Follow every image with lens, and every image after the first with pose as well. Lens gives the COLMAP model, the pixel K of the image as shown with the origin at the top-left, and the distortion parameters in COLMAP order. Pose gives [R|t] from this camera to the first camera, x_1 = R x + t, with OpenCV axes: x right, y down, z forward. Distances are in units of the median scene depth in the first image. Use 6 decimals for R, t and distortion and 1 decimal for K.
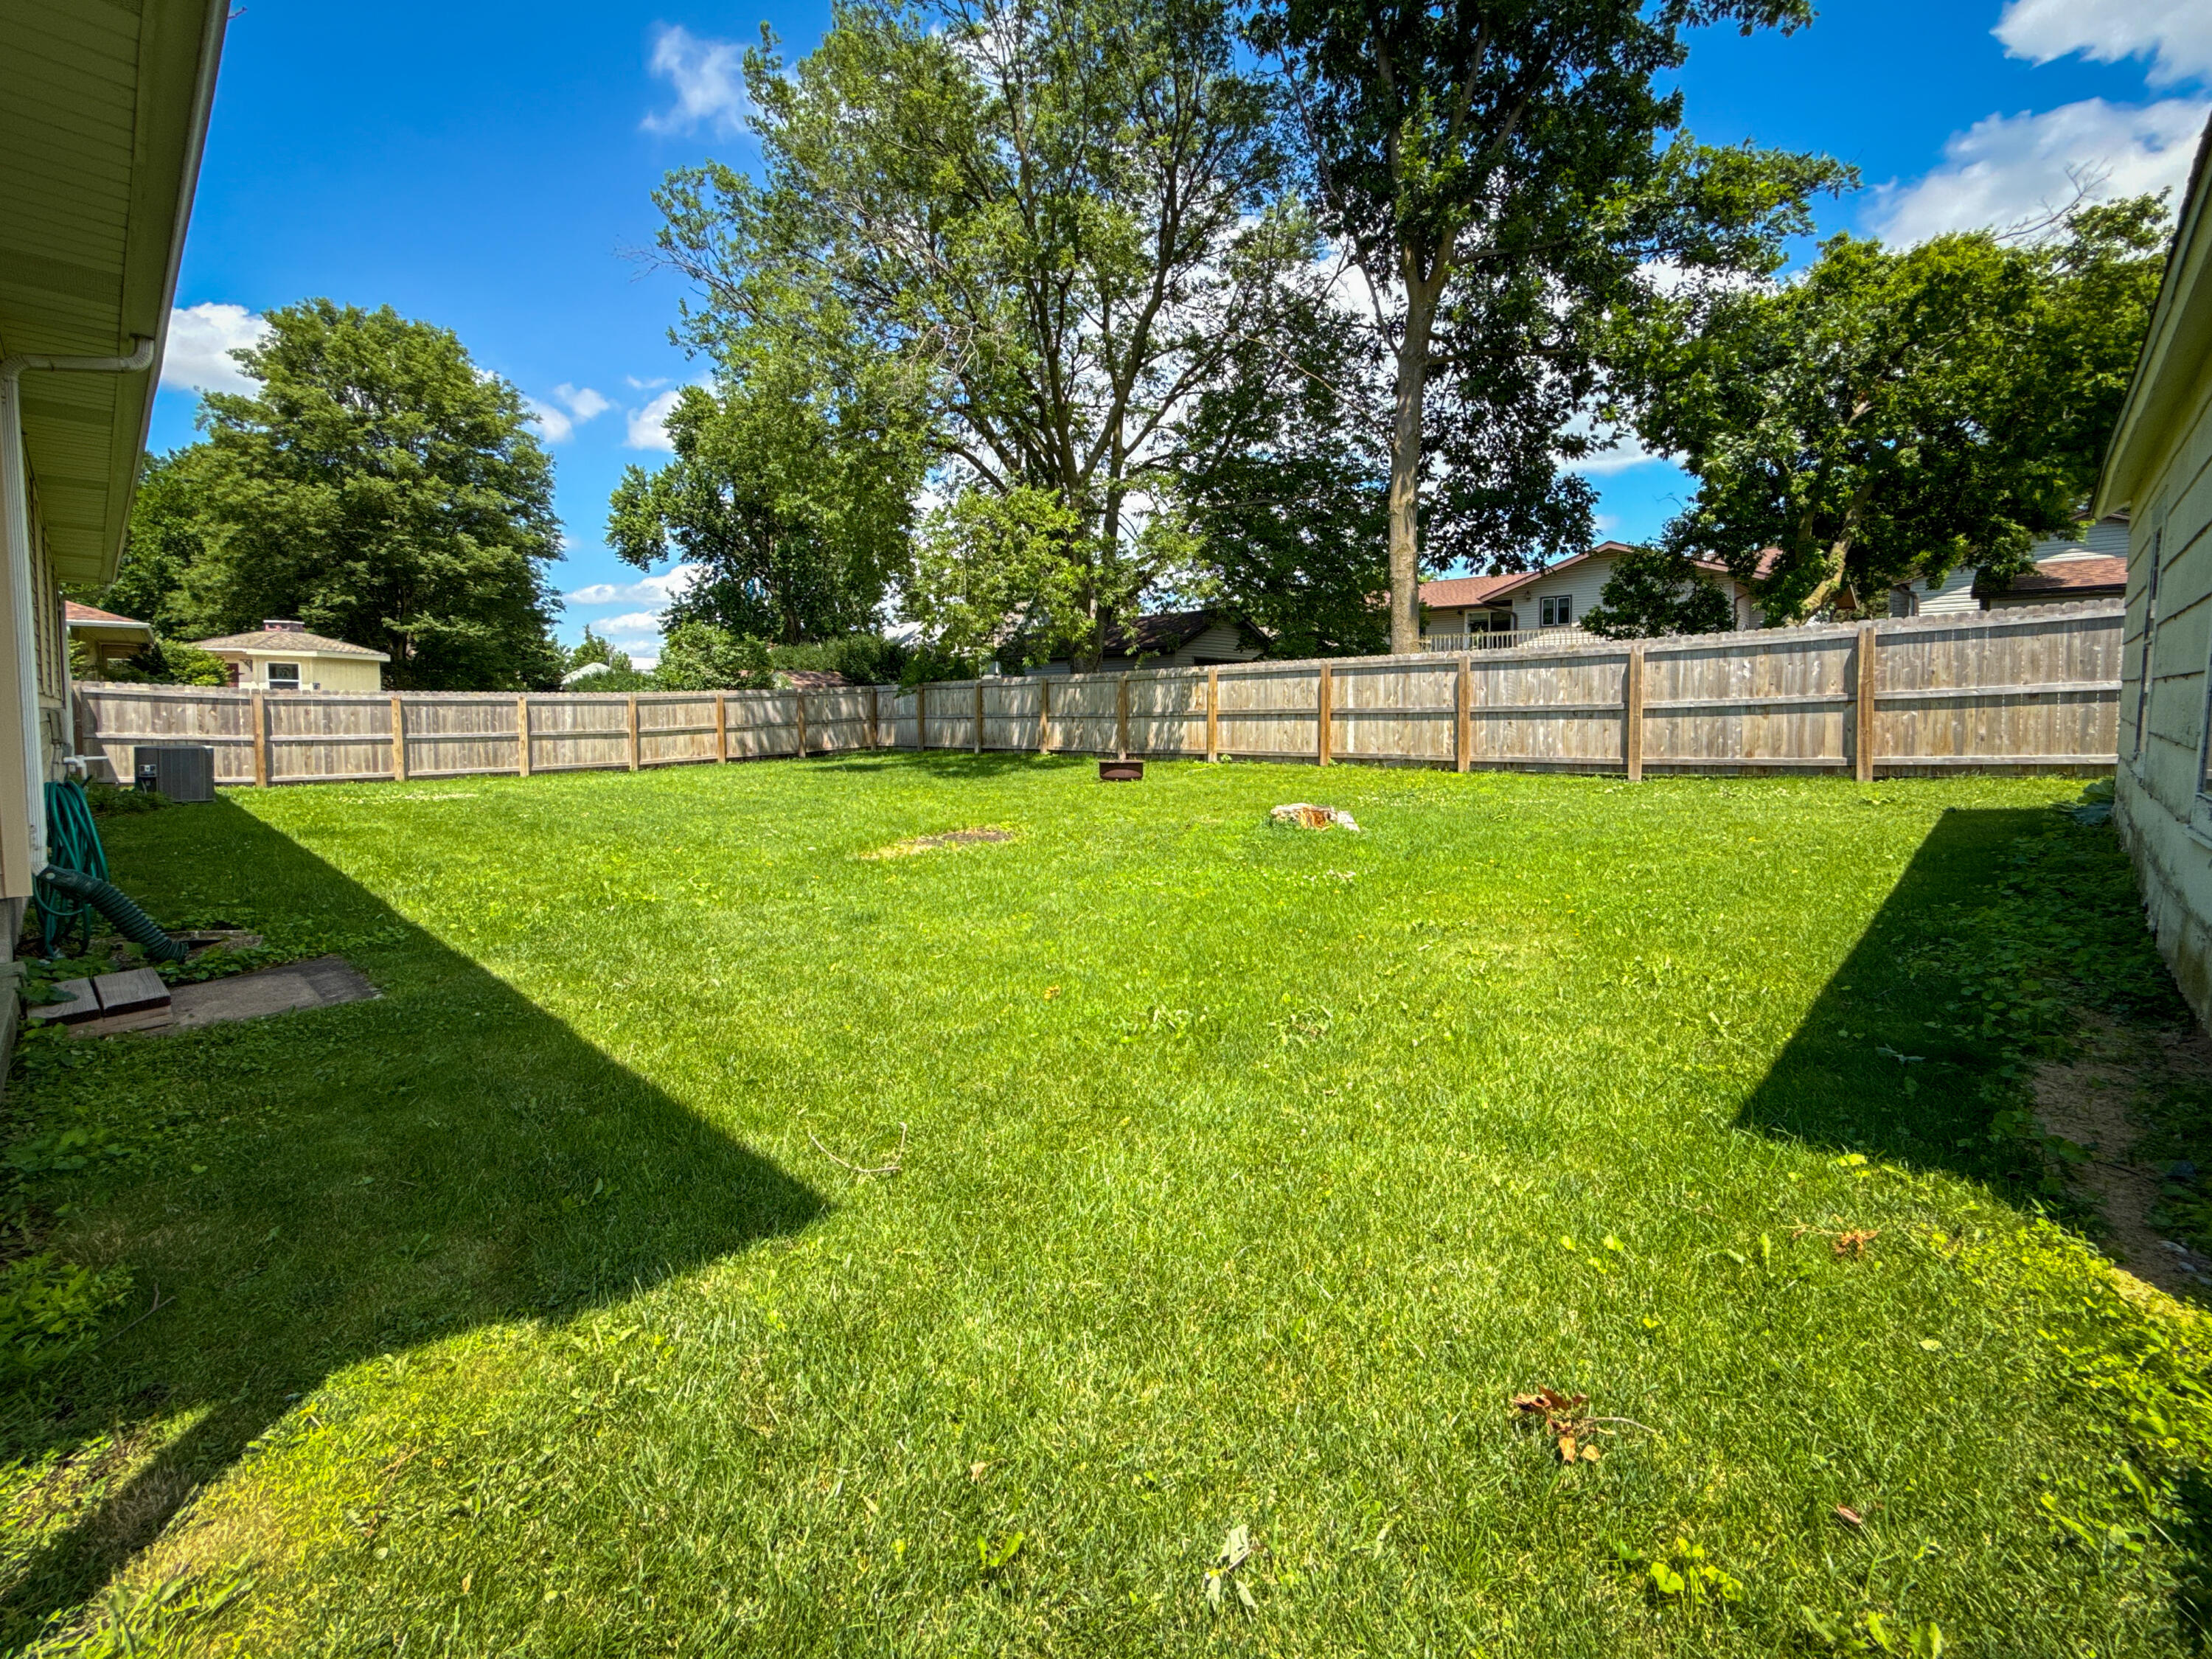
lens RADIAL K [[935.7, 0, 1242.9], [0, 935.7, 807.7], [0, 0, 1]] dist [-0.001282, -0.000372]
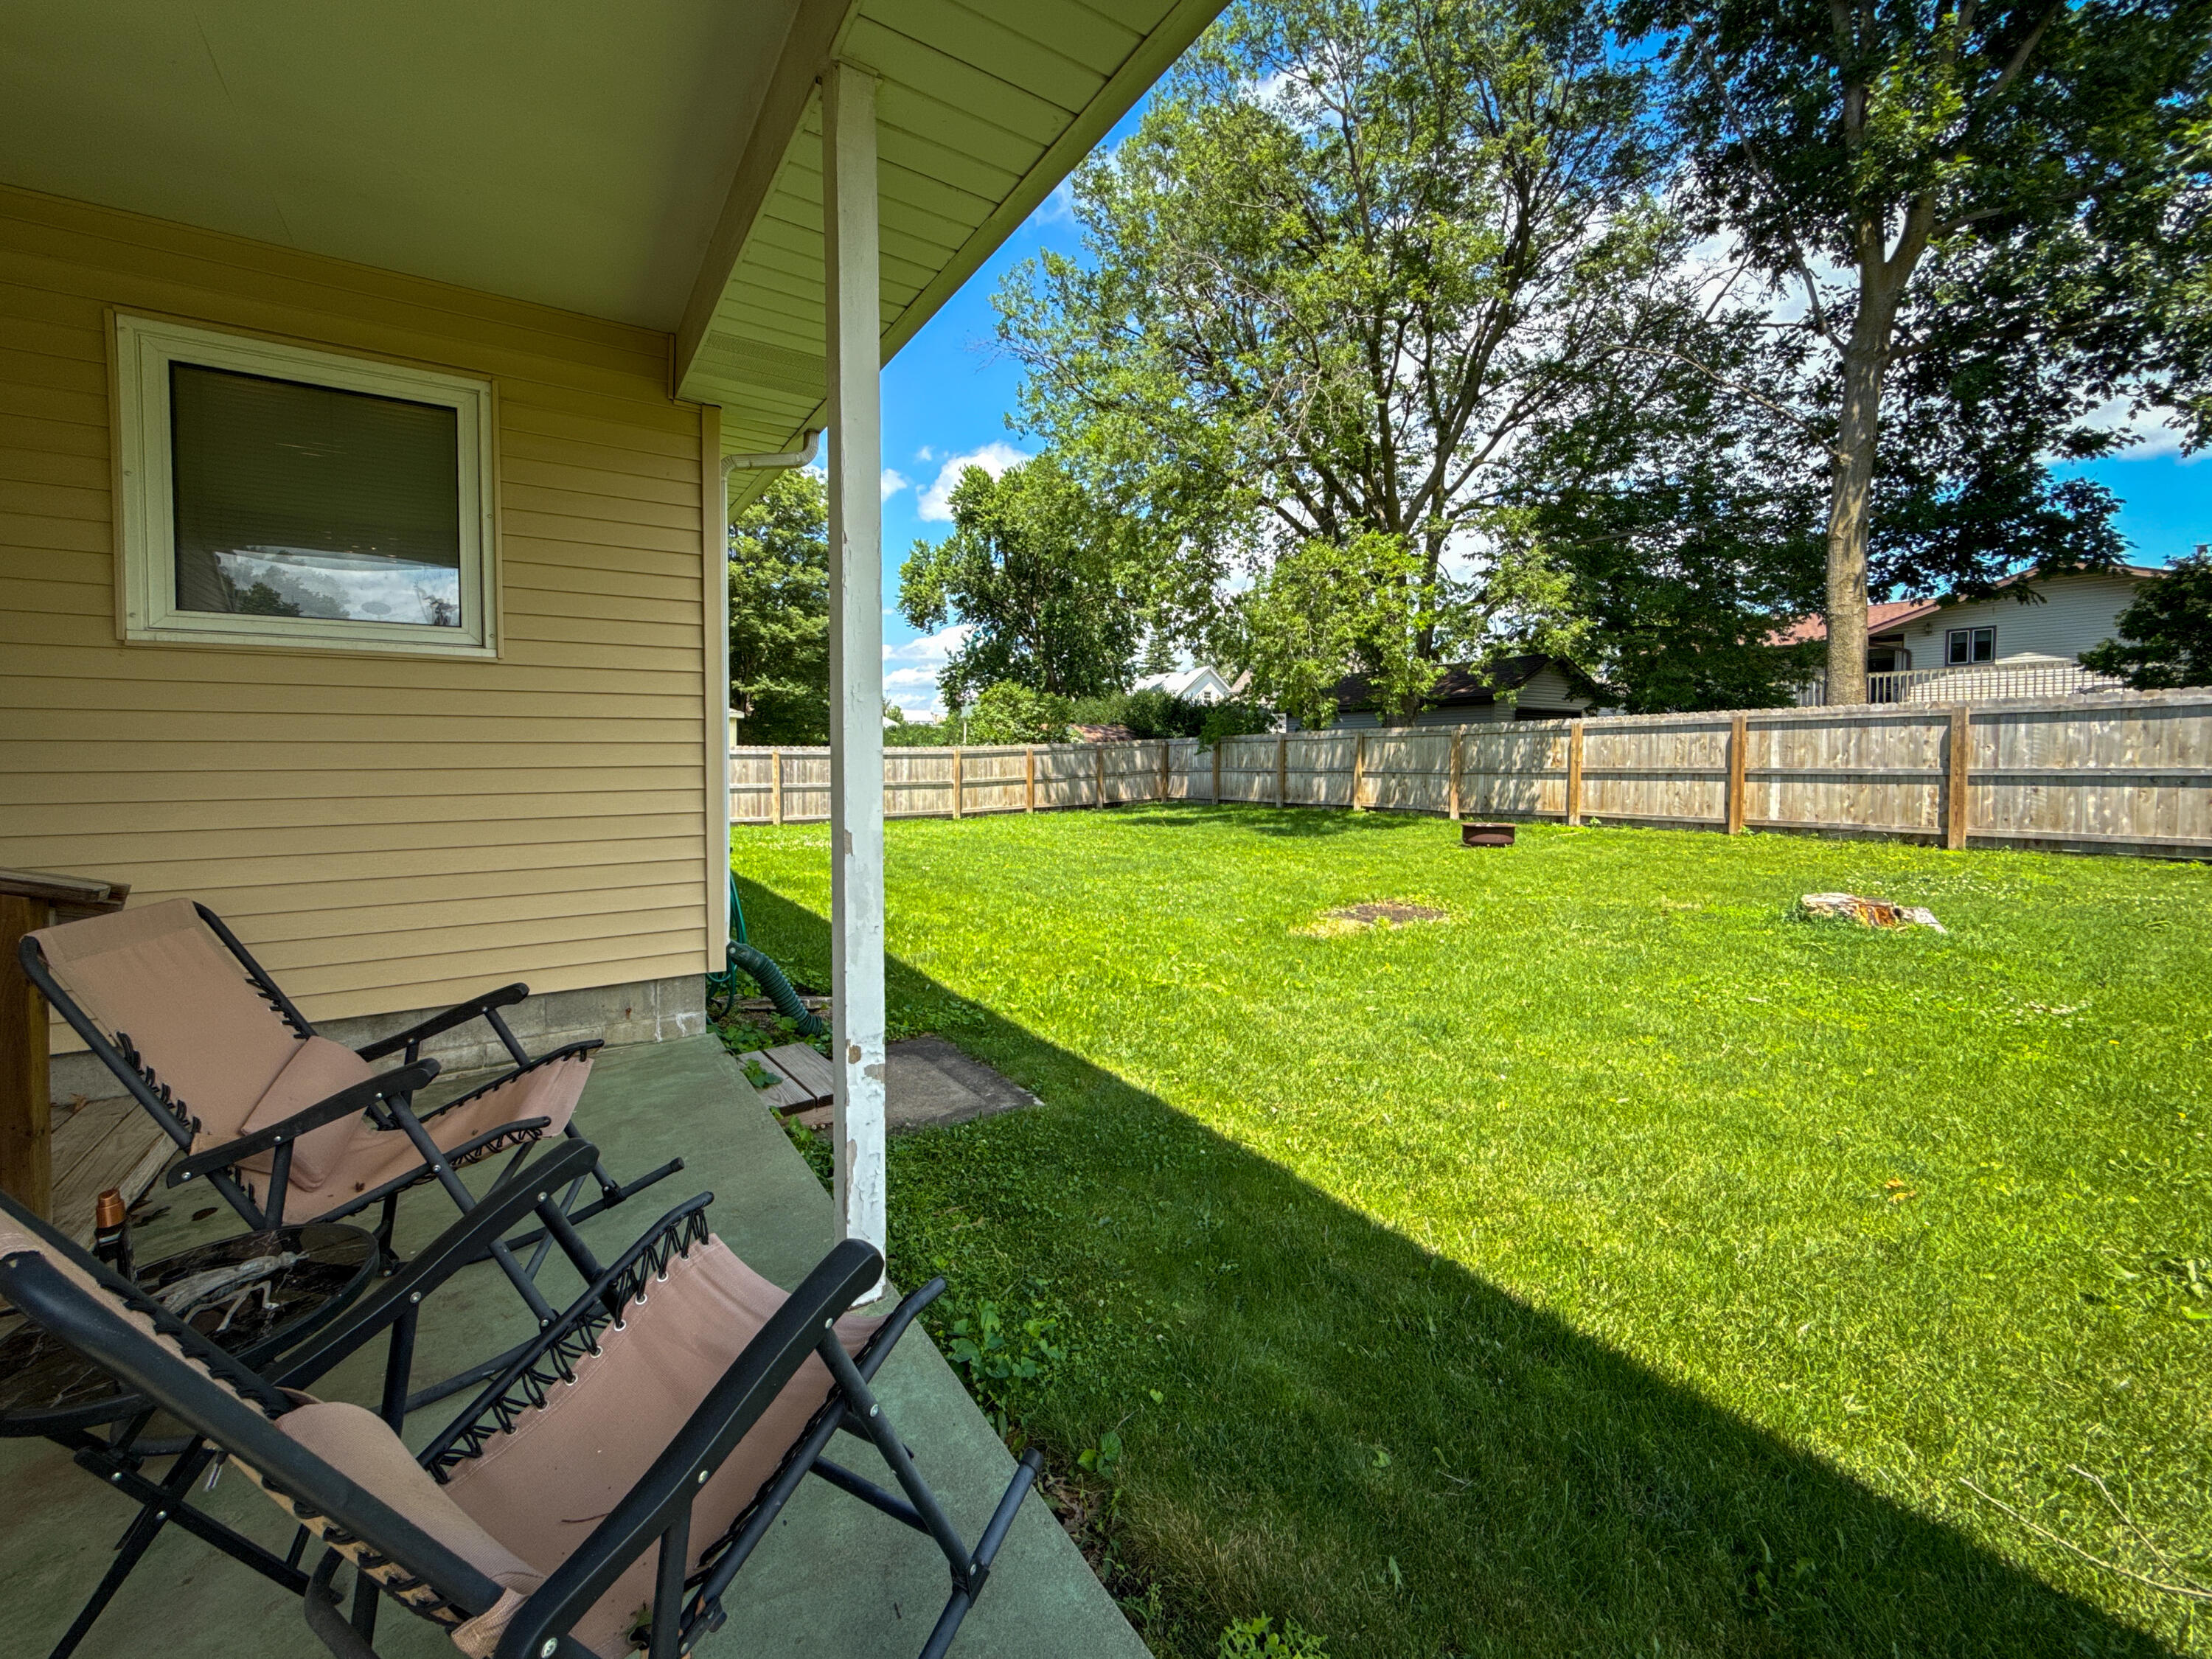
lens RADIAL K [[921.5, 0, 1171.7], [0, 921.5, 828.8], [0, 0, 1]] dist [0.002088, 0.000078]
pose [[0.966921, 0.020529, -0.254247, -0.153905], [-0.026058, 0.999491, -0.018399, -0.016082], [0.253740, 0.024416, 0.966964, 0.035837]]
